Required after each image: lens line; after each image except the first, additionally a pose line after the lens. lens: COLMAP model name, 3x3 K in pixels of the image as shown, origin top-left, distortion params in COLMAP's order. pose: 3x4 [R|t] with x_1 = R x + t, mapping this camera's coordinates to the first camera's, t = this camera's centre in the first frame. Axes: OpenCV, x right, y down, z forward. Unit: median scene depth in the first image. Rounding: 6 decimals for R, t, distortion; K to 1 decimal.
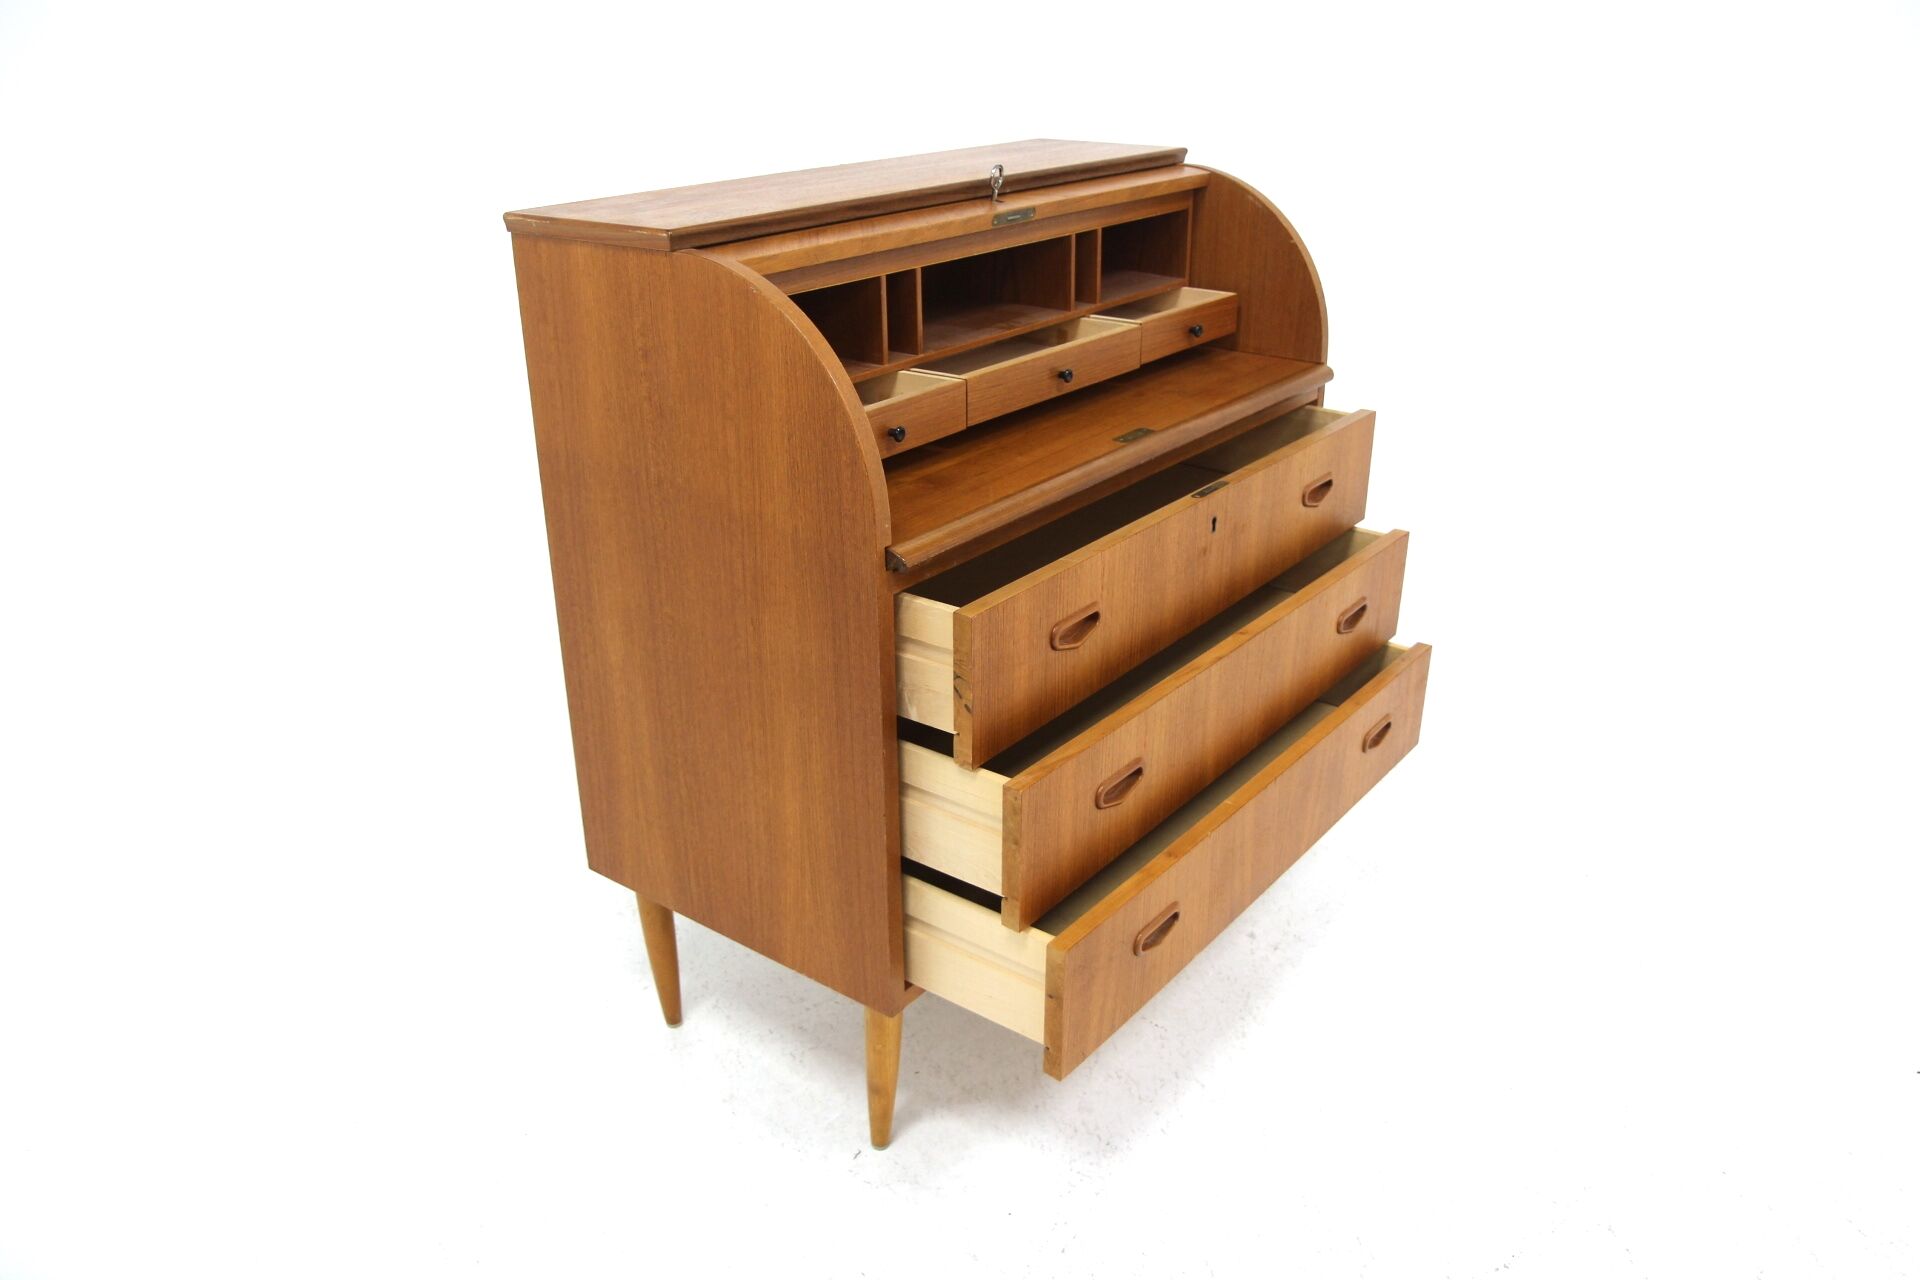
lens RADIAL K [[1502.5, 0, 960.0], [0, 1502.5, 640.0], [0, 0, 1]] dist [-0.069004, 0.001014]
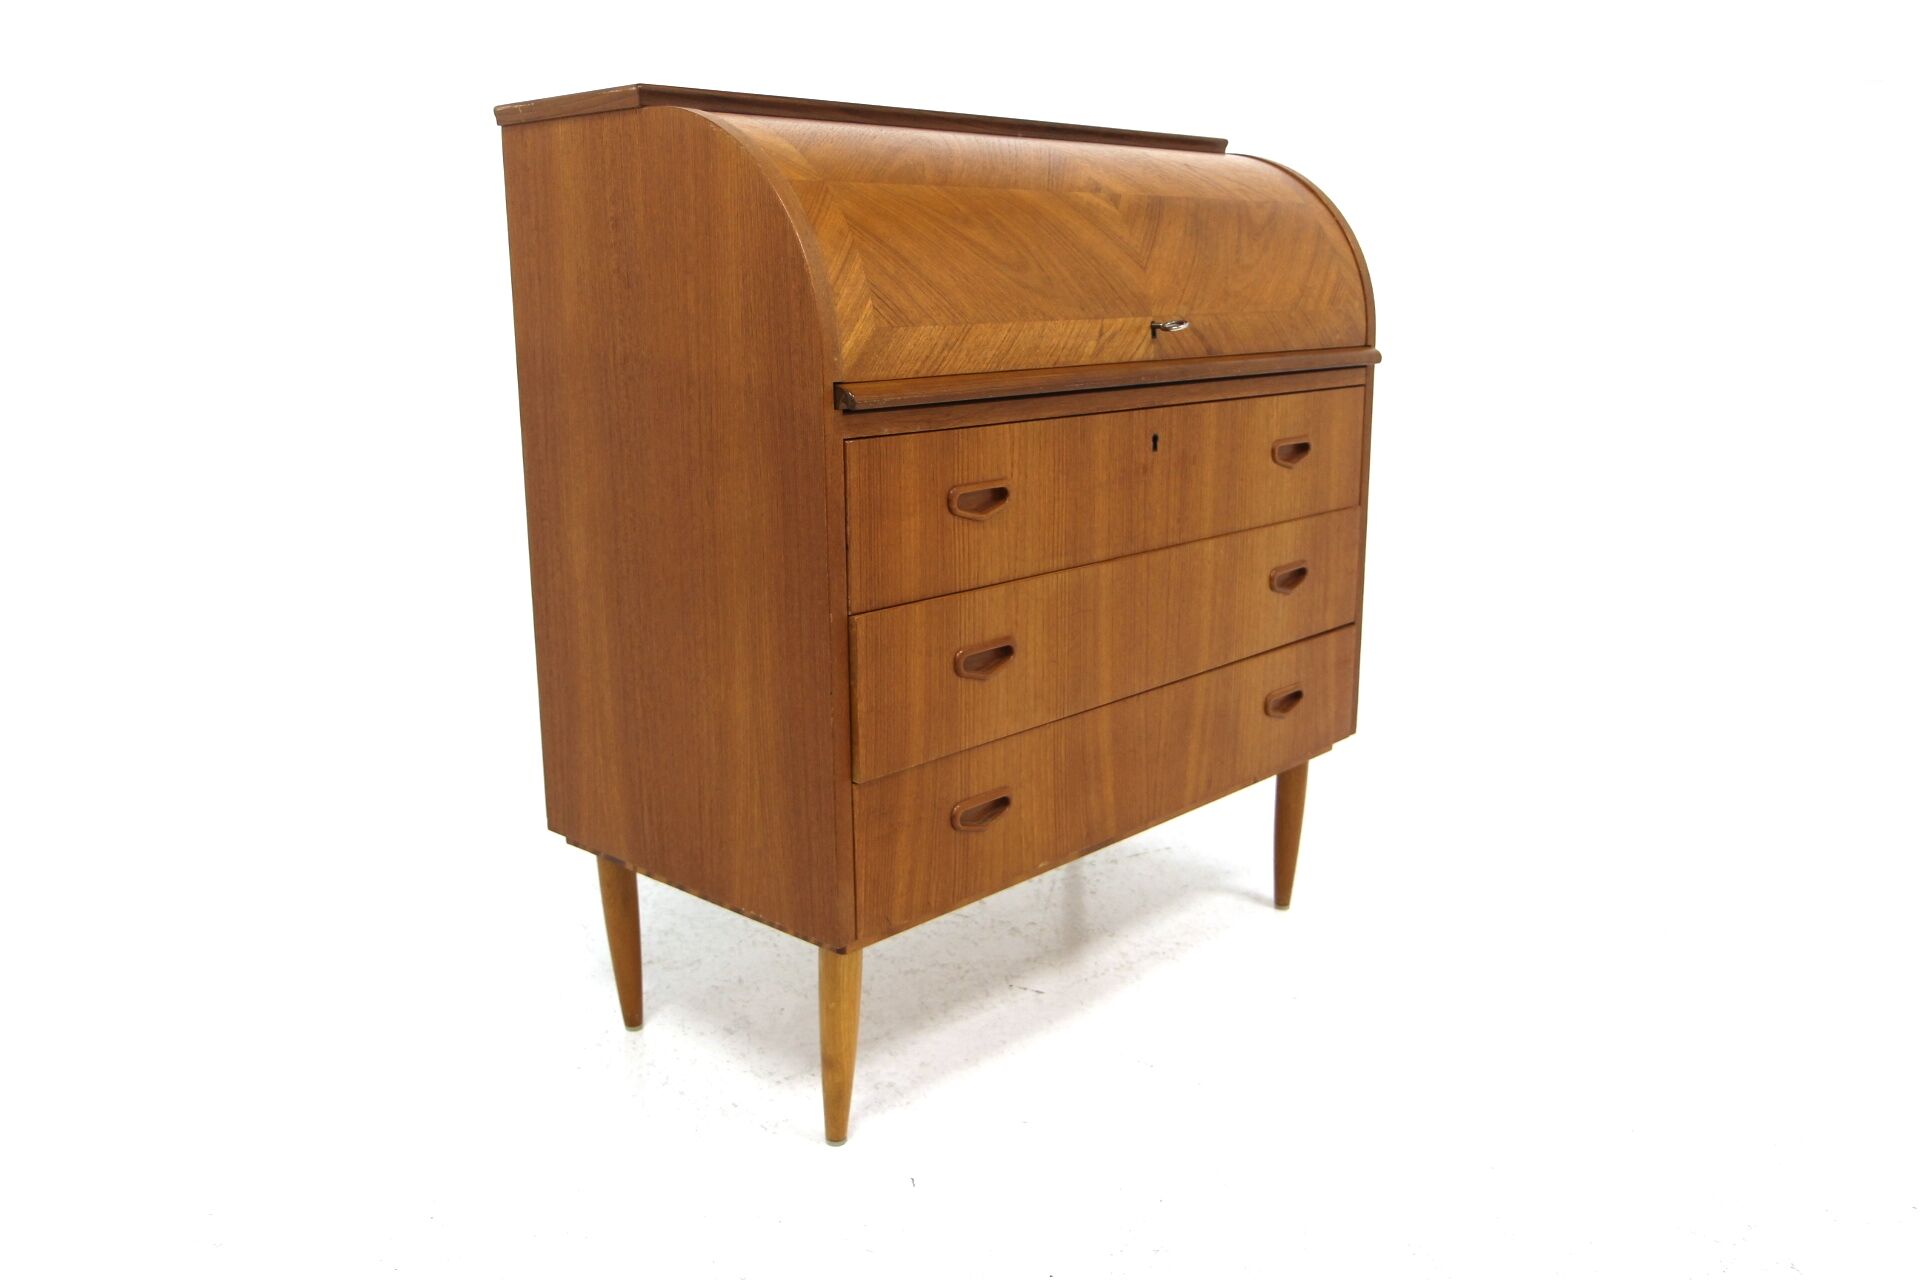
lens RADIAL K [[1623.6, 0, 960.0], [0, 1623.6, 640.0], [0, 0, 1]] dist [-0.061647, 0.002807]
pose [[0.995278, 0.021862, -0.094575, 0.113299], [-0.038587, 0.983126, -0.178814, 0.242234], [0.089070, 0.181619, 0.979327, 0.028043]]
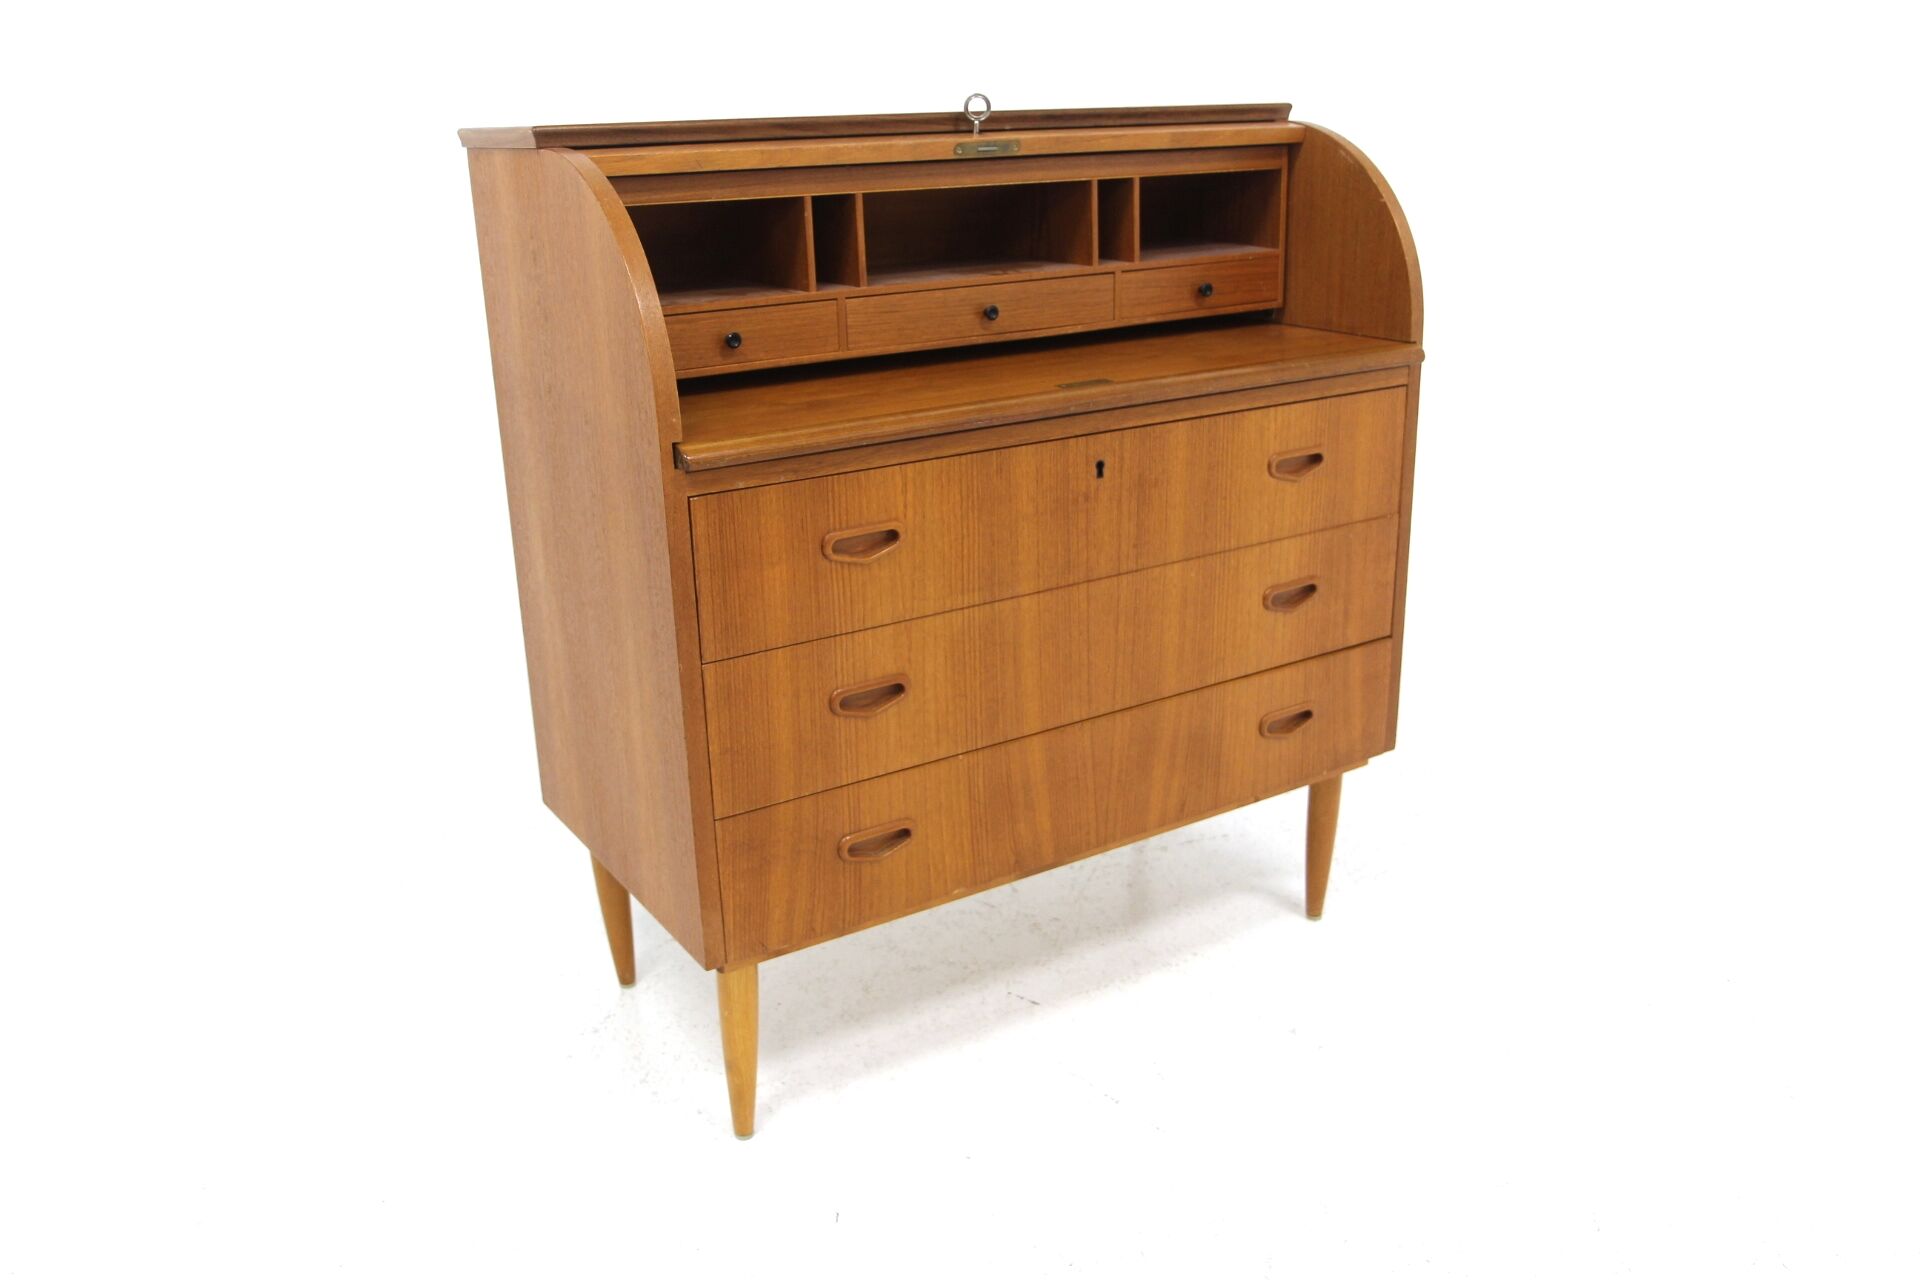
lens RADIAL K [[1623.6, 0, 960.0], [0, 1623.6, 640.0], [0, 0, 1]] dist [-0.061647, 0.002807]
pose [[0.940125, 0.095205, -0.327263, 0.413014], [-0.119940, 0.991189, -0.056201, 0.086631], [0.319029, 0.092087, 0.943260, 0.079485]]
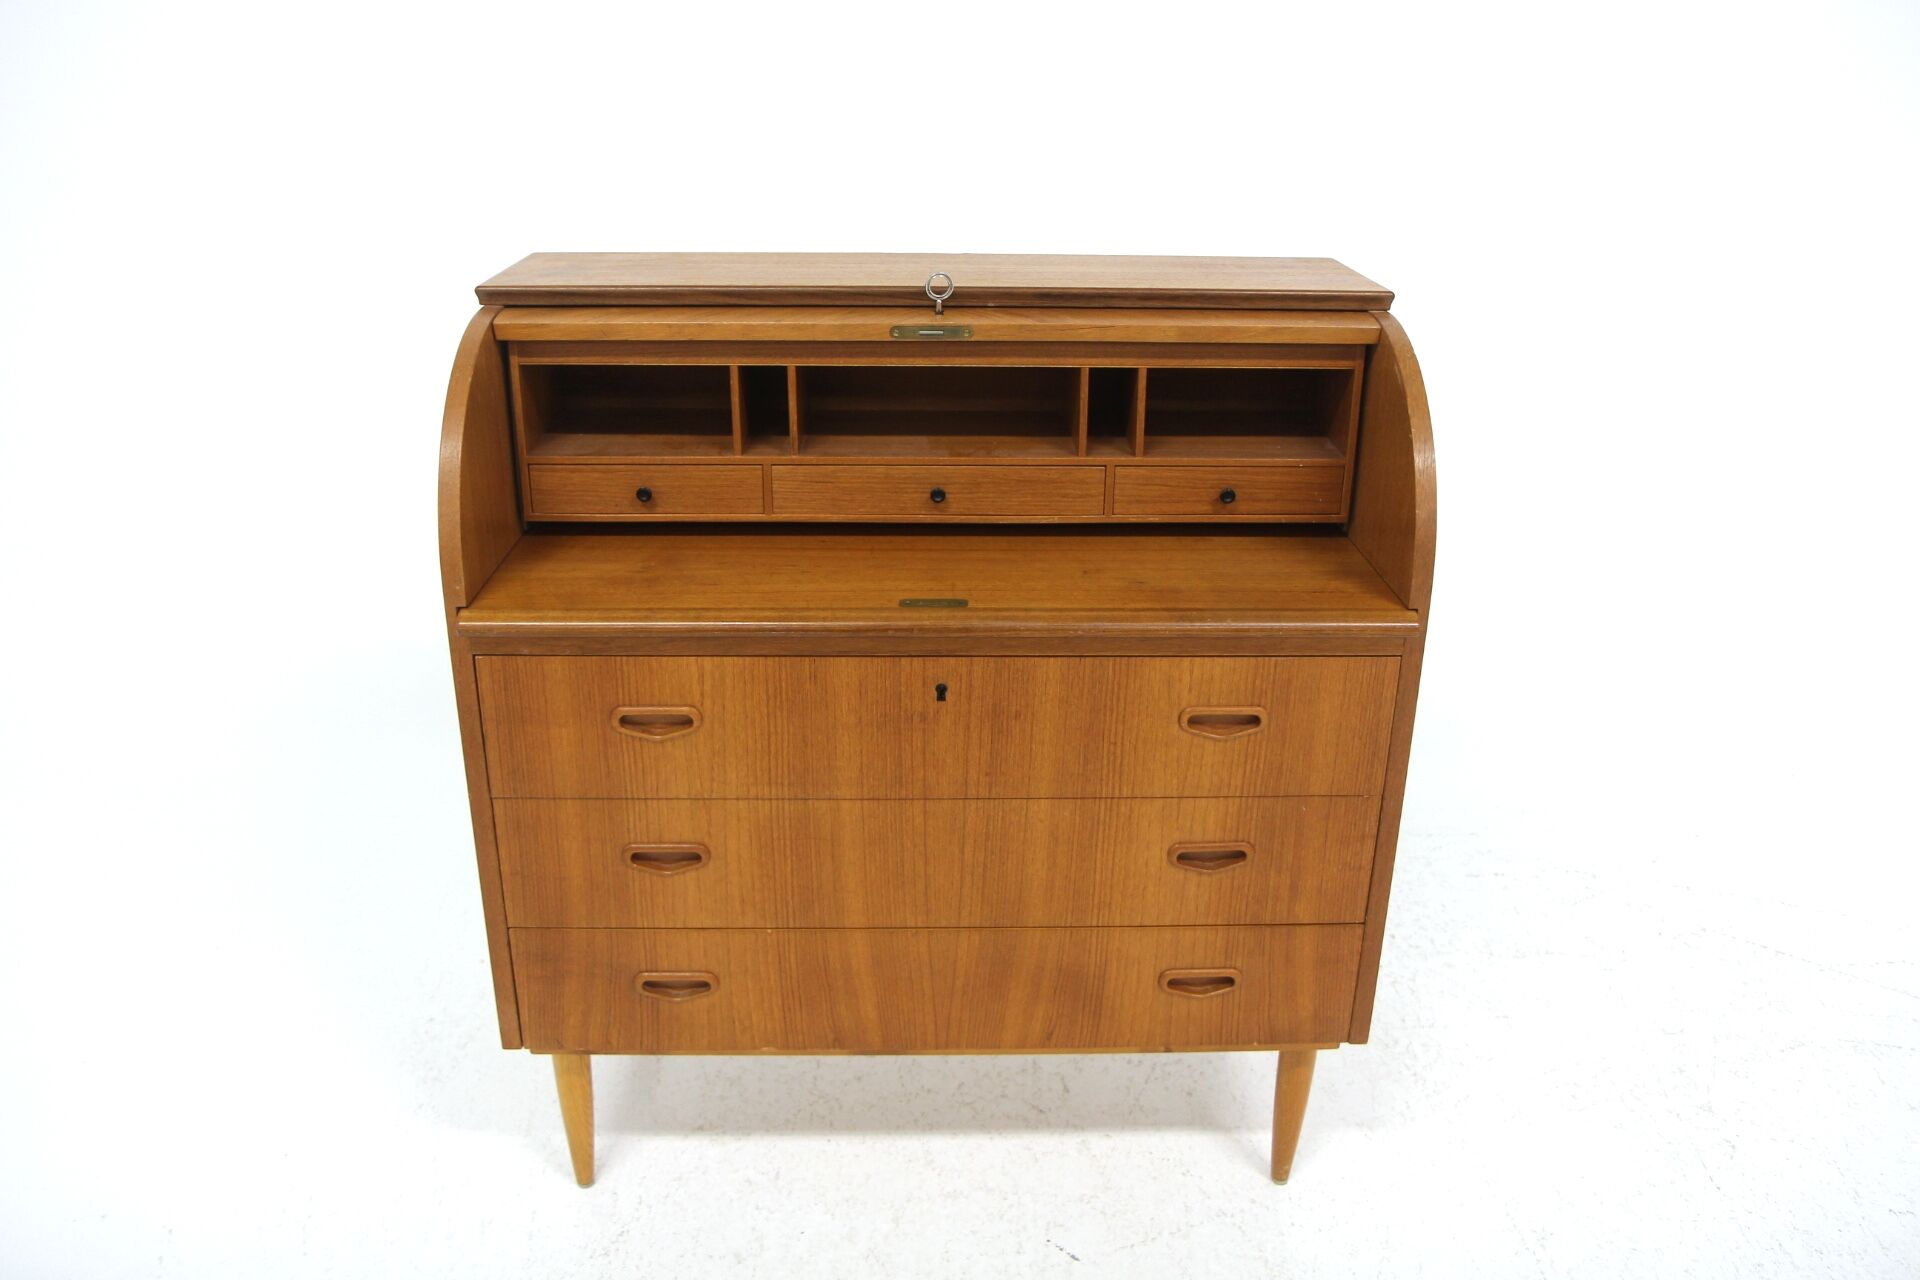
lens RADIAL K [[1502.5, 0, 960.0], [0, 1502.5, 640.0], [0, 0, 1]] dist [-0.069004, 0.001014]
pose [[0.626241, 0.314335, -0.713454, 0.809472], [-0.323630, 0.937360, 0.128915, -0.253062], [0.709286, 0.150163, 0.688741, 0.462074]]
